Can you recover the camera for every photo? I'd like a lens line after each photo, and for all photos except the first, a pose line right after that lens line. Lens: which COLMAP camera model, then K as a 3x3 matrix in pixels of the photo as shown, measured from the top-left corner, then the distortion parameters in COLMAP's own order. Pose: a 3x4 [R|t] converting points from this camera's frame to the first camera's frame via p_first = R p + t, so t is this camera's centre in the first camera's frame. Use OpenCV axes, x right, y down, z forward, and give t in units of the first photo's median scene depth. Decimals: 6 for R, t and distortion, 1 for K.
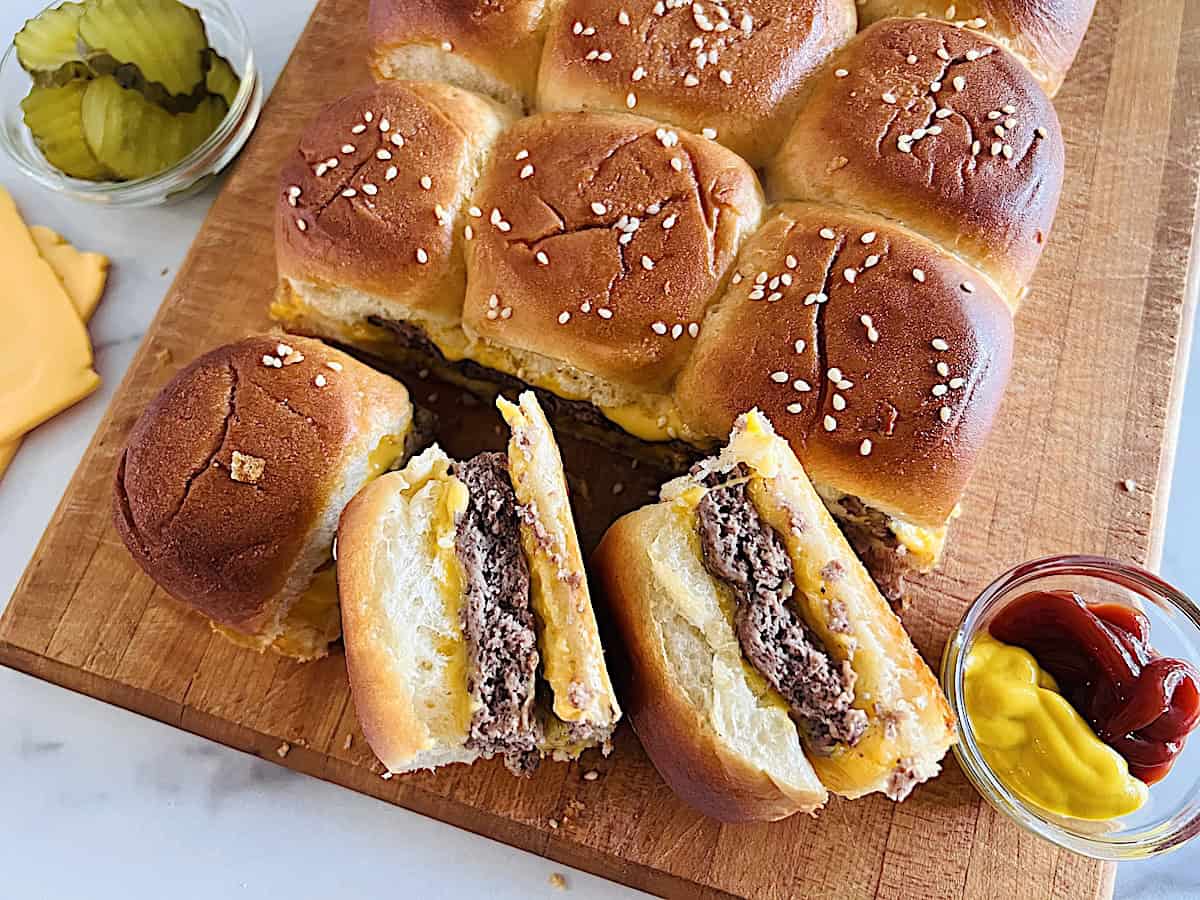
lens RADIAL K [[923.9, 0, 599.8], [0, 923.9, 445.6], [0, 0, 1]] dist [0.046635, -0.069566]
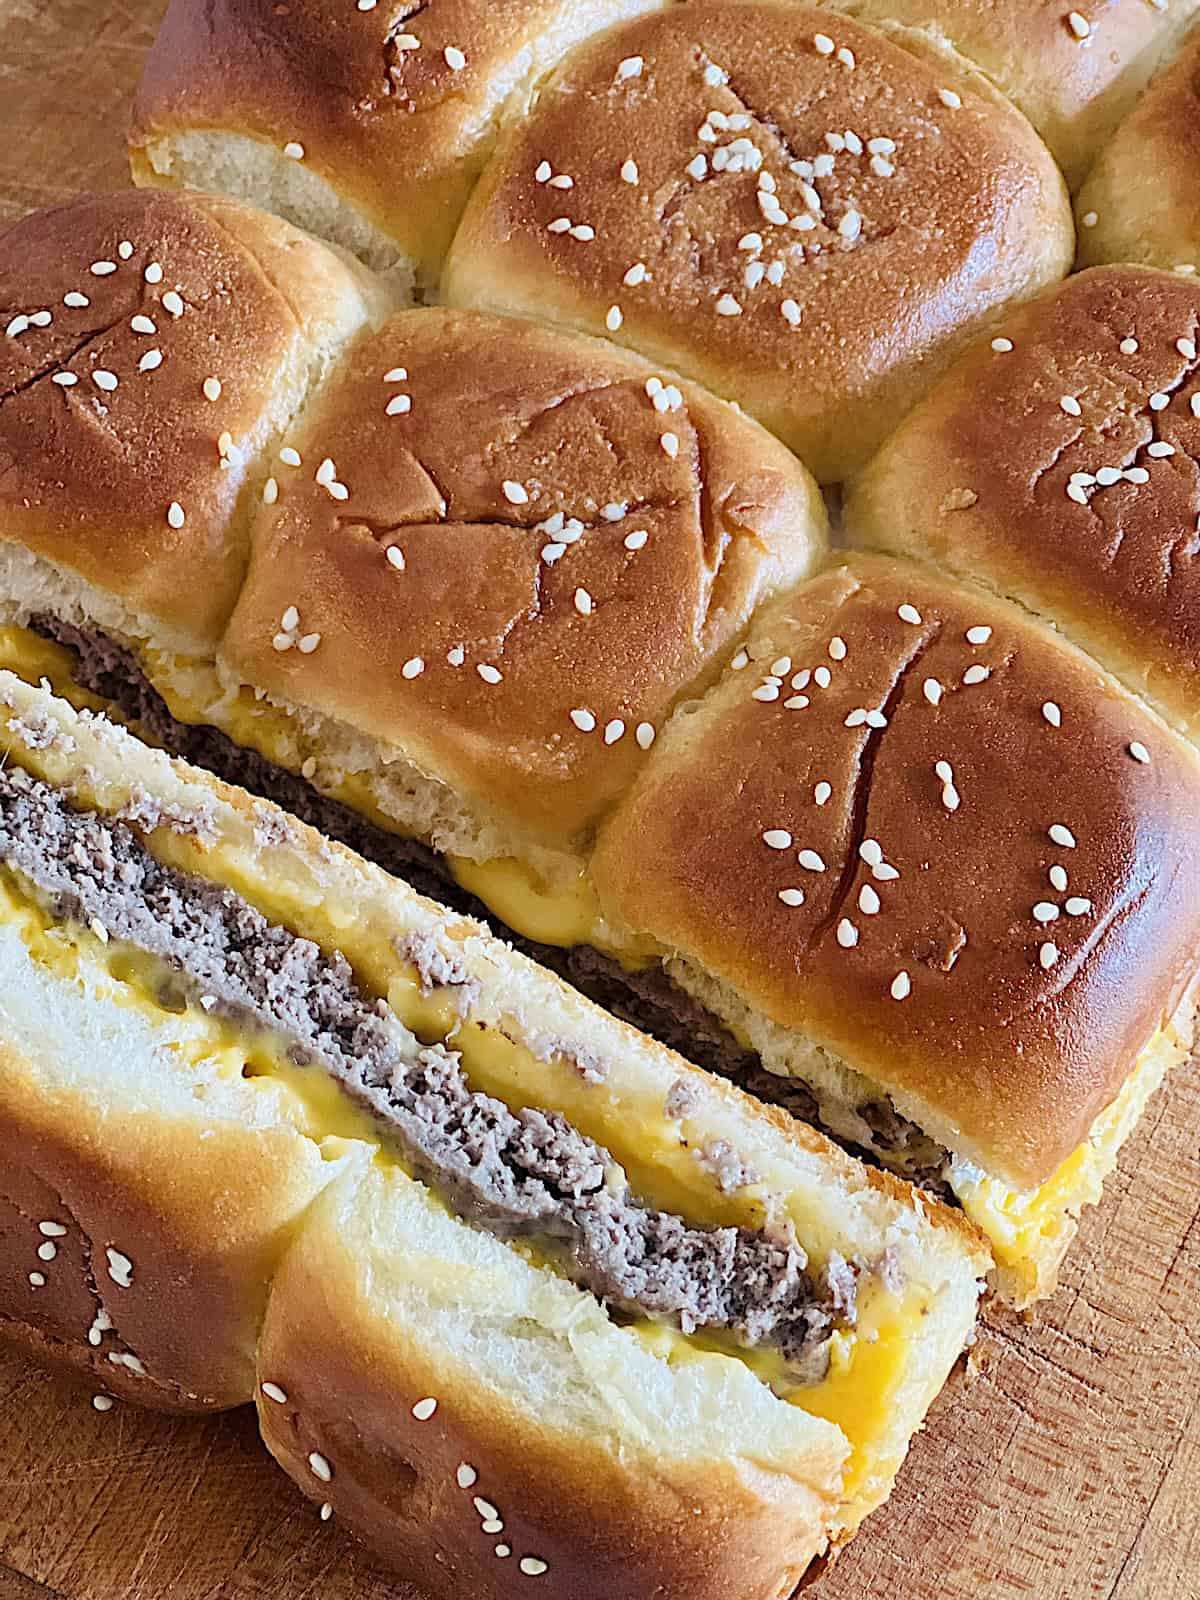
lens RADIAL K [[3868.2, 0, 602.7], [0, 3868.2, 795.7], [0, 0, 1]] dist [0.193481, 0.000000]
pose [[0.981713, 0.190203, 0.007873, 0.065006], [-0.184839, 0.962286, -0.199598, 0.360665], [-0.045541, 0.194493, 0.979846, -1.200769]]
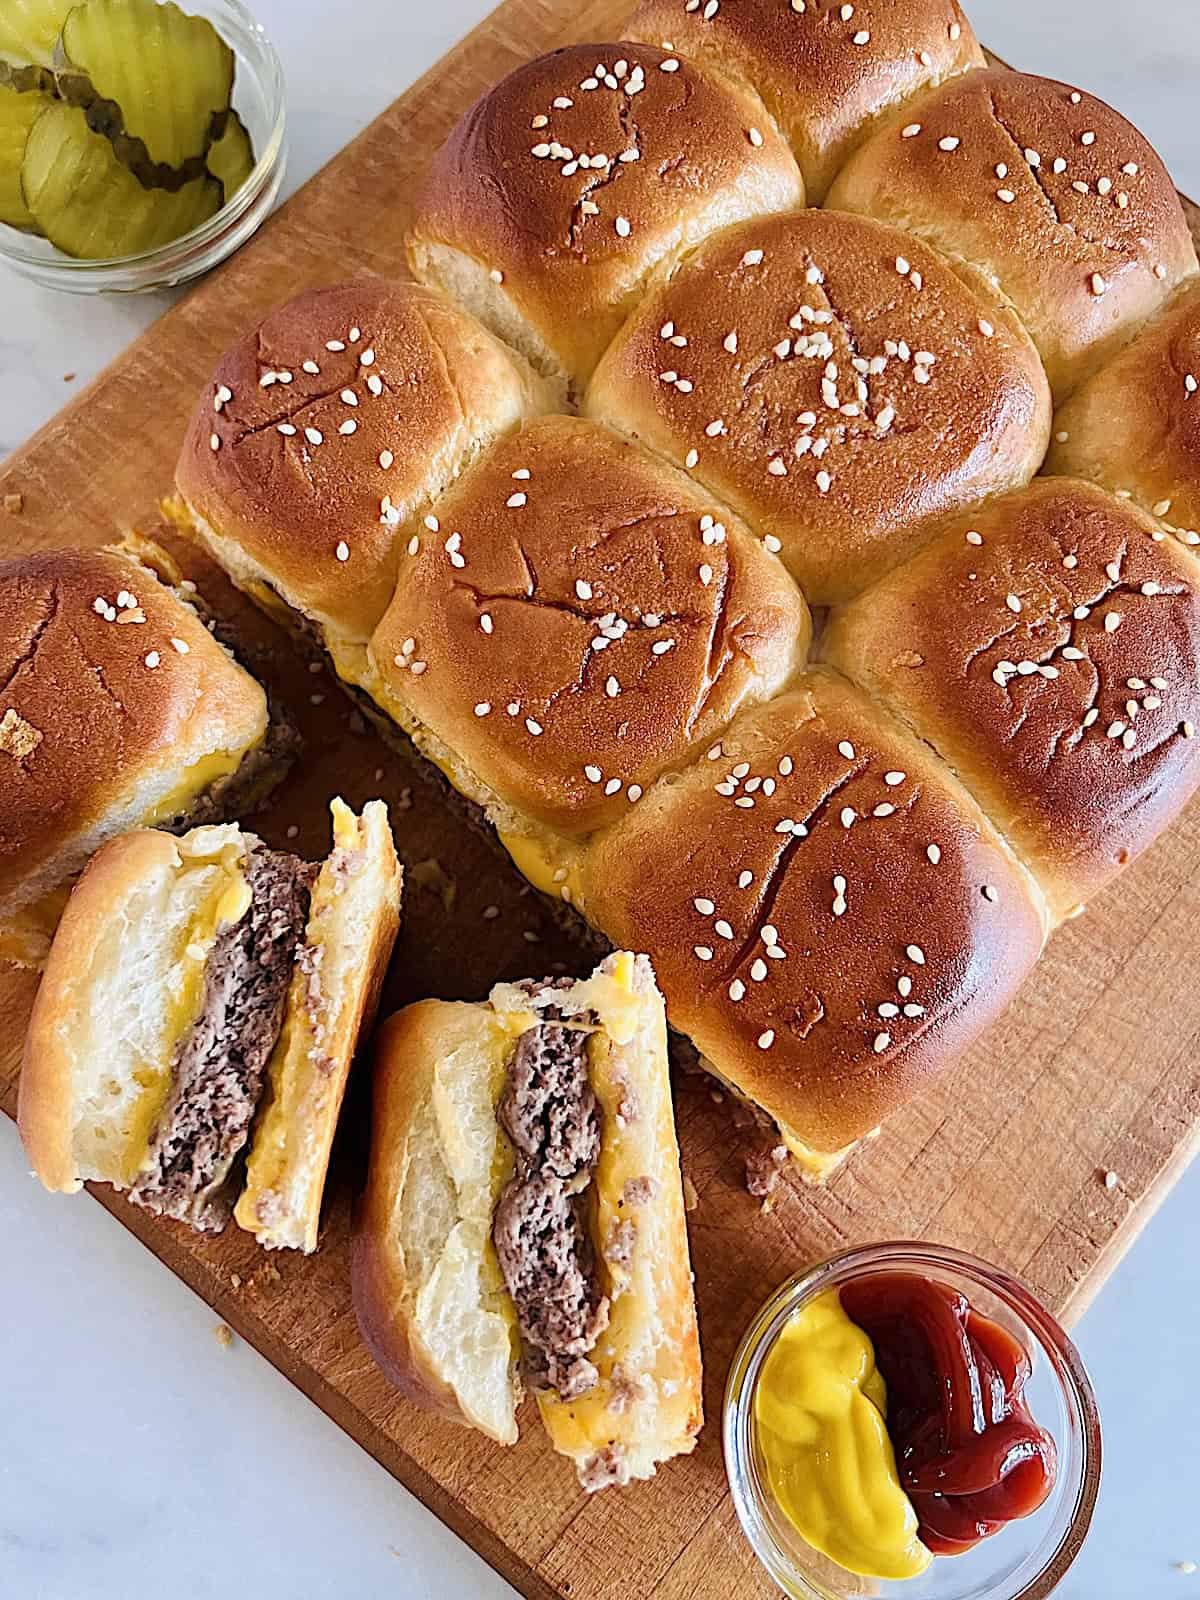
lens RADIAL K [[1231.9, 0, 593.3], [0, 1231.9, 796.2], [0, 0, 1]] dist [0.046635, -0.069566]
pose [[0.918253, 0.395772, -0.013248, 0.083499], [-0.391515, 0.912378, 0.119508, -0.224253], [0.059385, -0.104552, 0.992745, 0.009348]]
